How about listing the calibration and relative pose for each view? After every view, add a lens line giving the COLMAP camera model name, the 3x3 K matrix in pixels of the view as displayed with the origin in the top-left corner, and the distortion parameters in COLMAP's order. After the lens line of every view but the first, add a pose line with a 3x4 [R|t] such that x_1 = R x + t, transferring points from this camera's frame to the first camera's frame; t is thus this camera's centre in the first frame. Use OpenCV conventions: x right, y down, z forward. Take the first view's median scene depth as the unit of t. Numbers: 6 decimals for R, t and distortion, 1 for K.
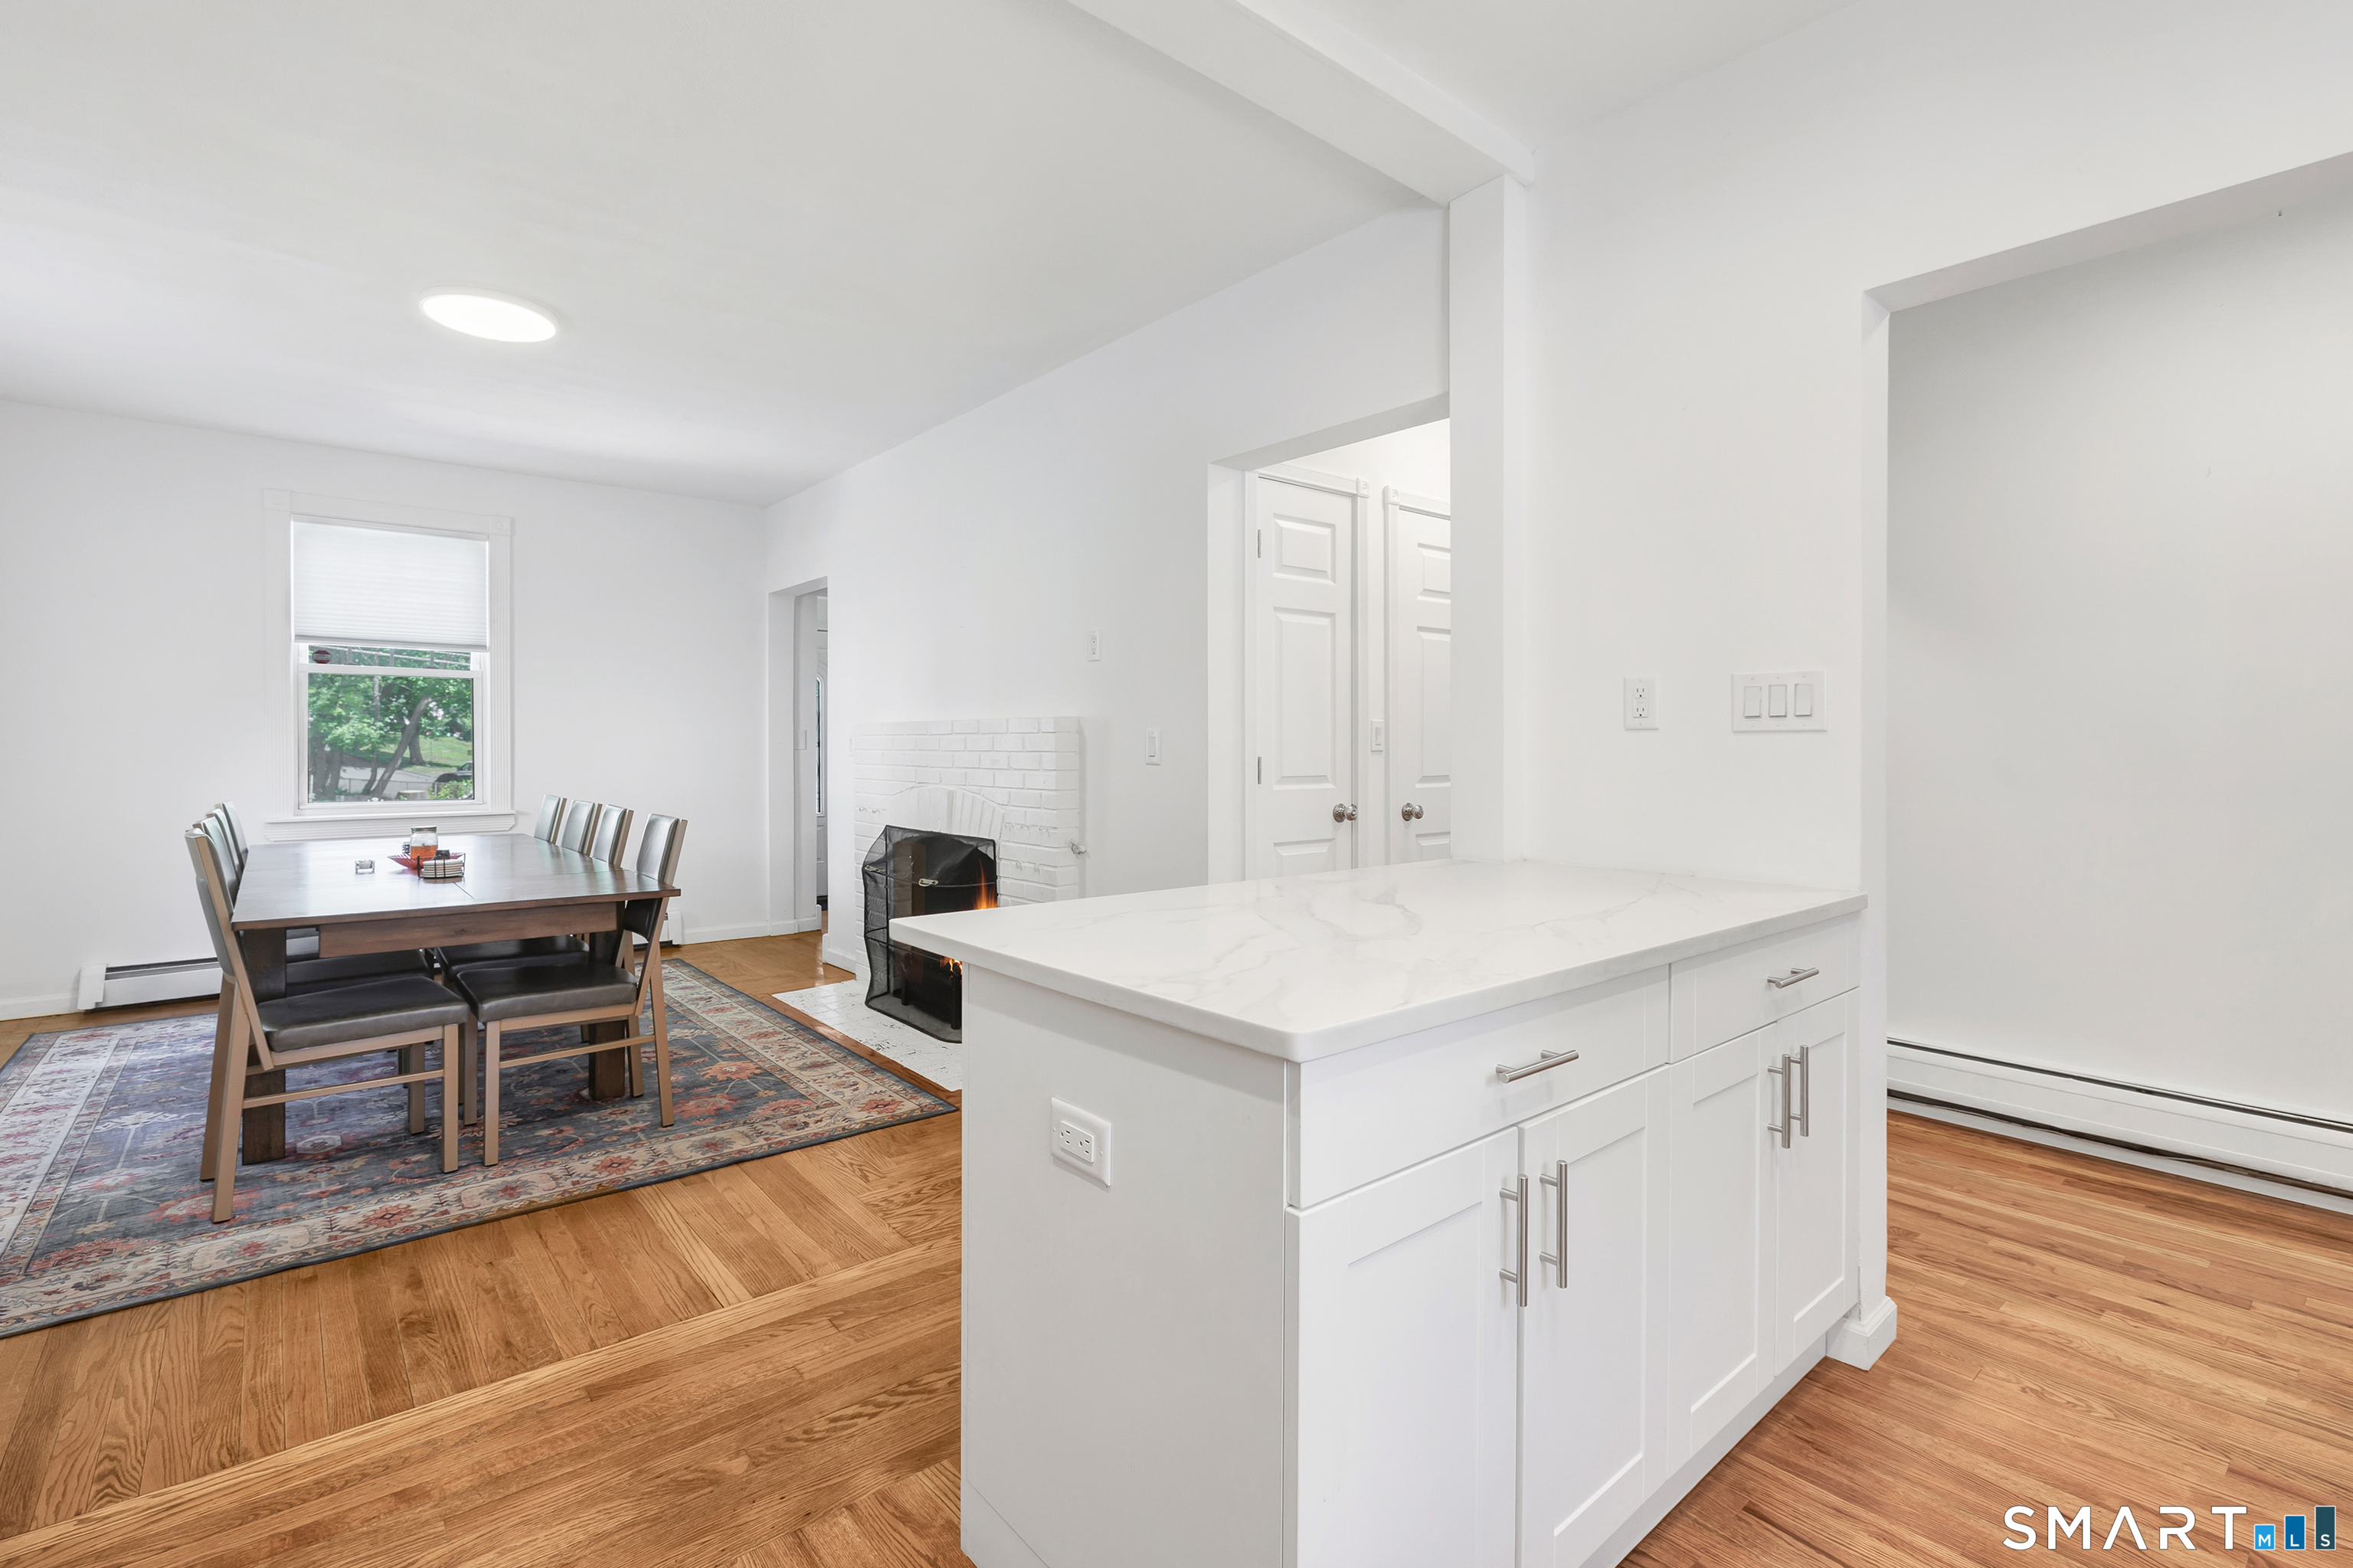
lens RADIAL K [[1104.9, 0, 1250.7], [0, 1104.9, 750.4], [0, 0, 1]] dist [-0.002020, -0.000940]
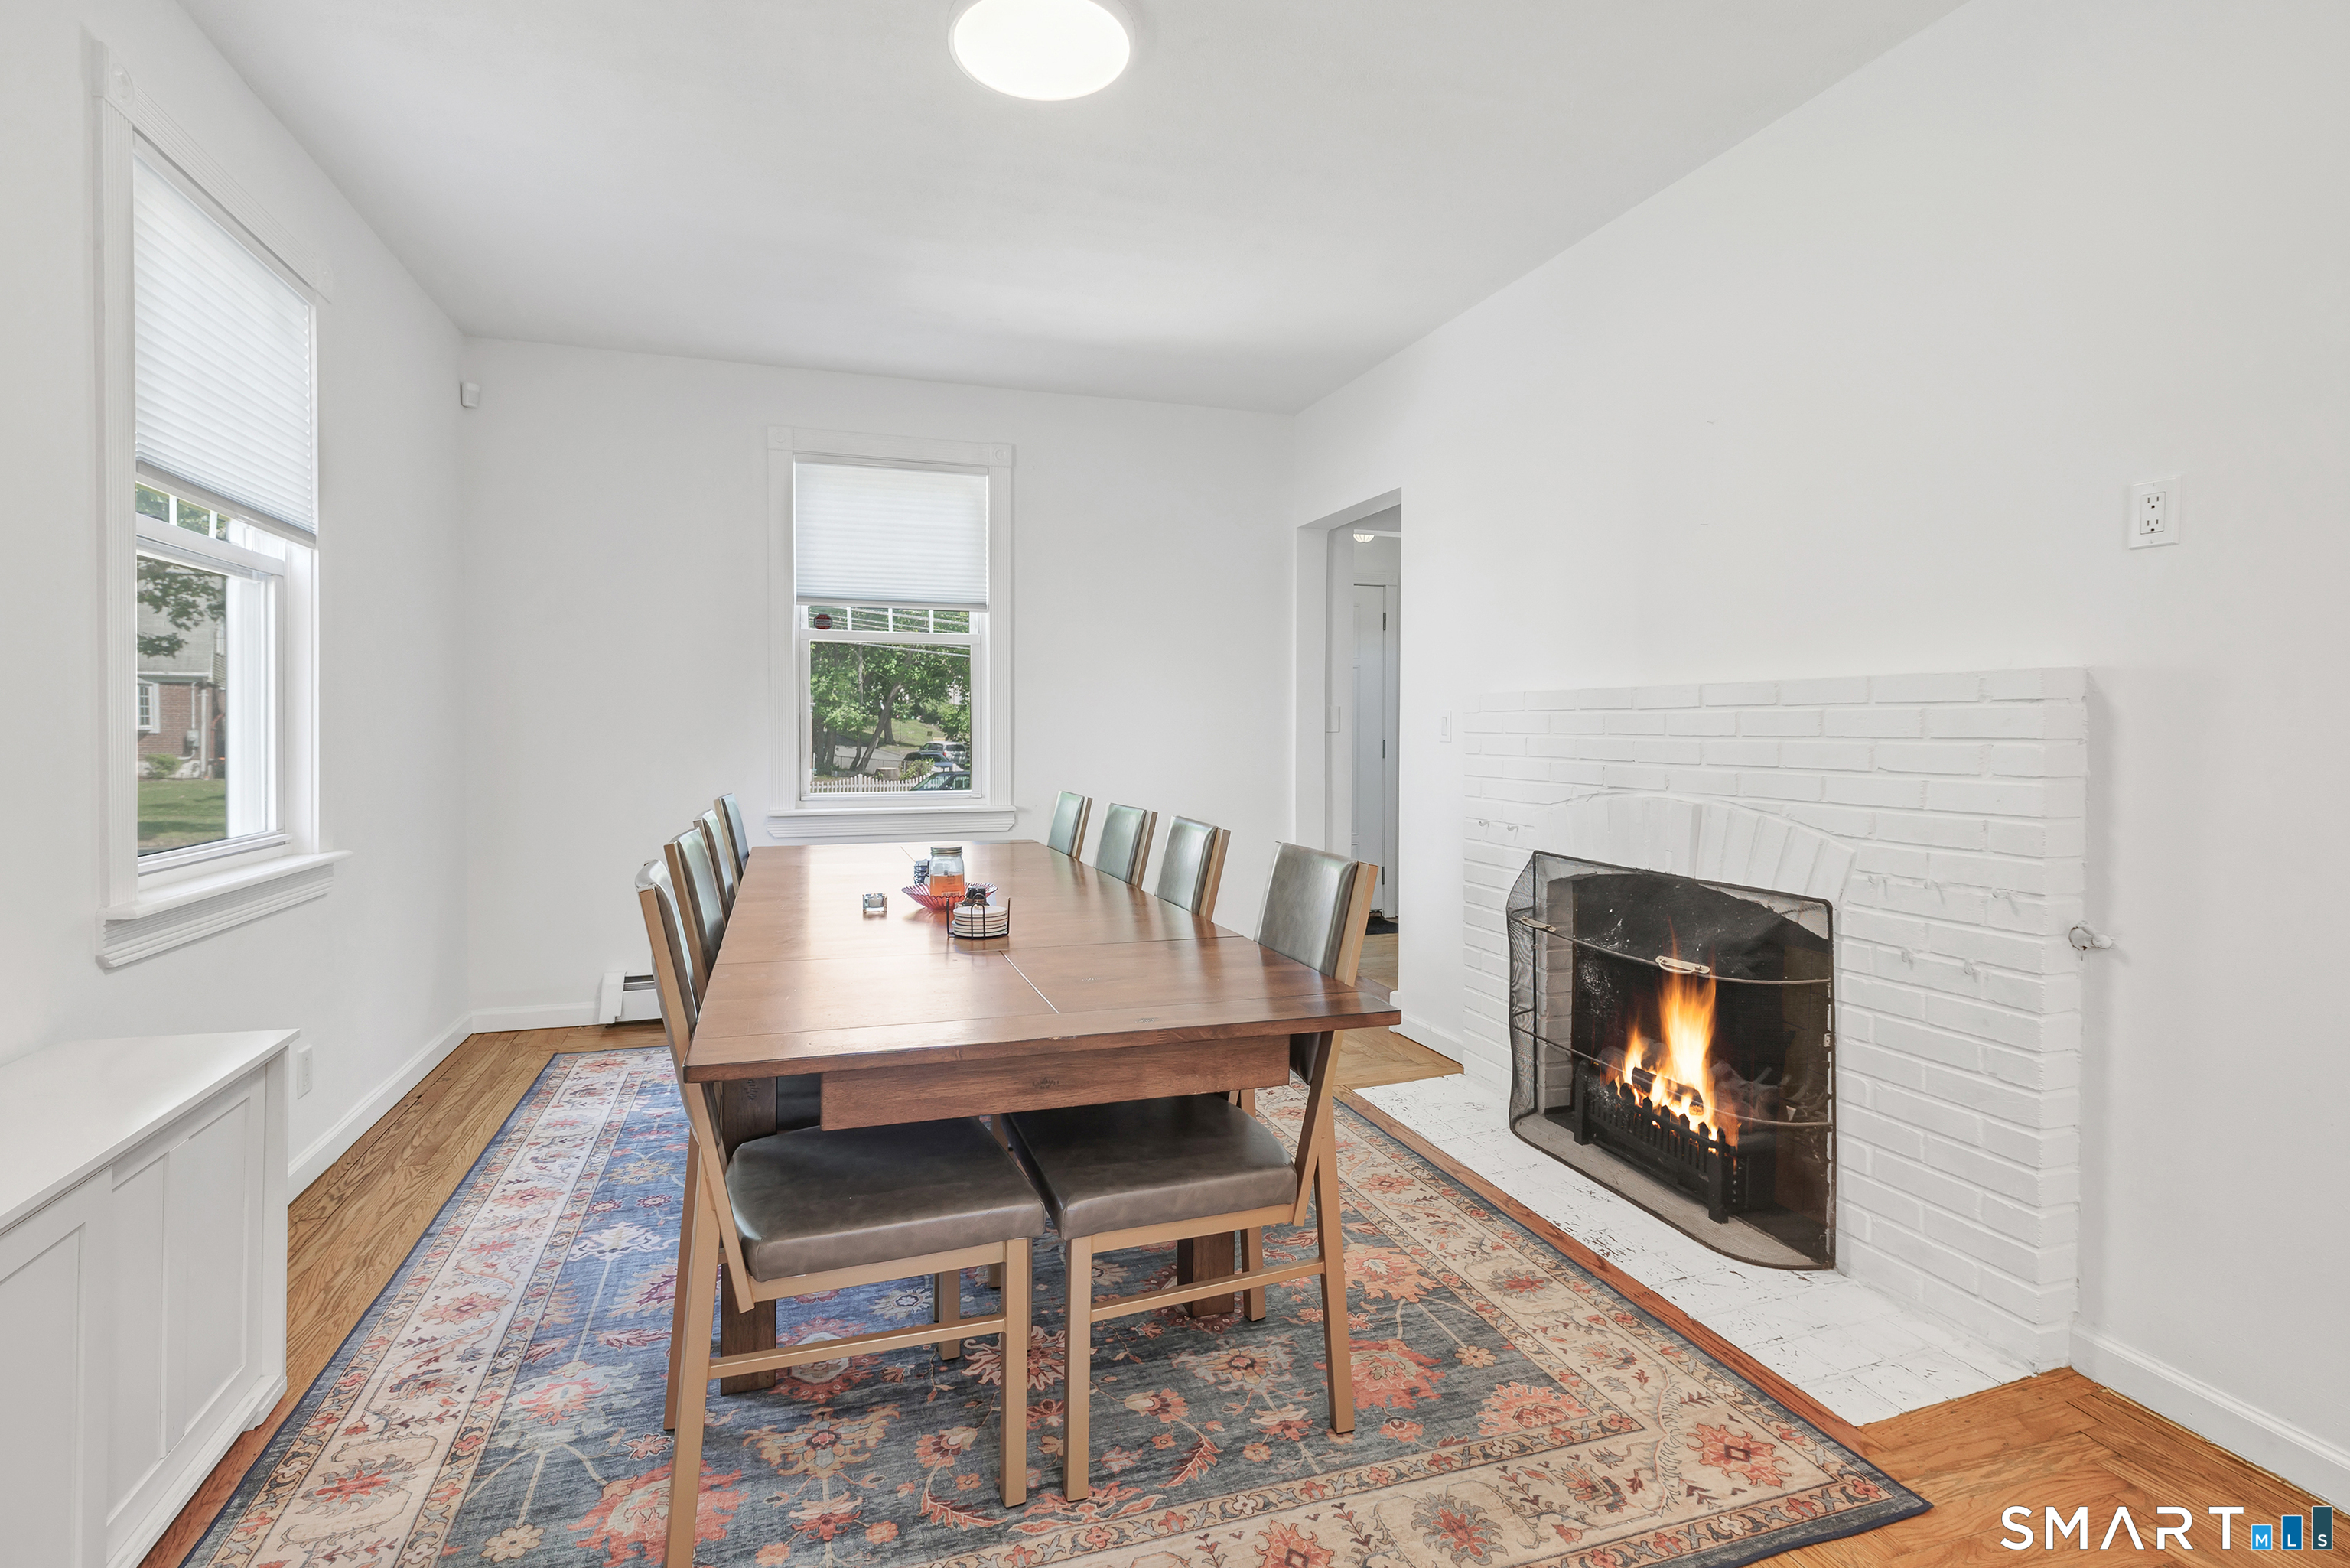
lens RADIAL K [[1049.9, 0, 1173.5], [0, 1049.9, 736.9], [0, 0, 1]] dist [-0.001403, -0.000033]
pose [[0.930166, 0.003758, -0.367119, -0.358156], [-0.002151, 0.999986, 0.004786, -0.001085], [0.367132, -0.003662, 0.930162, 0.422765]]
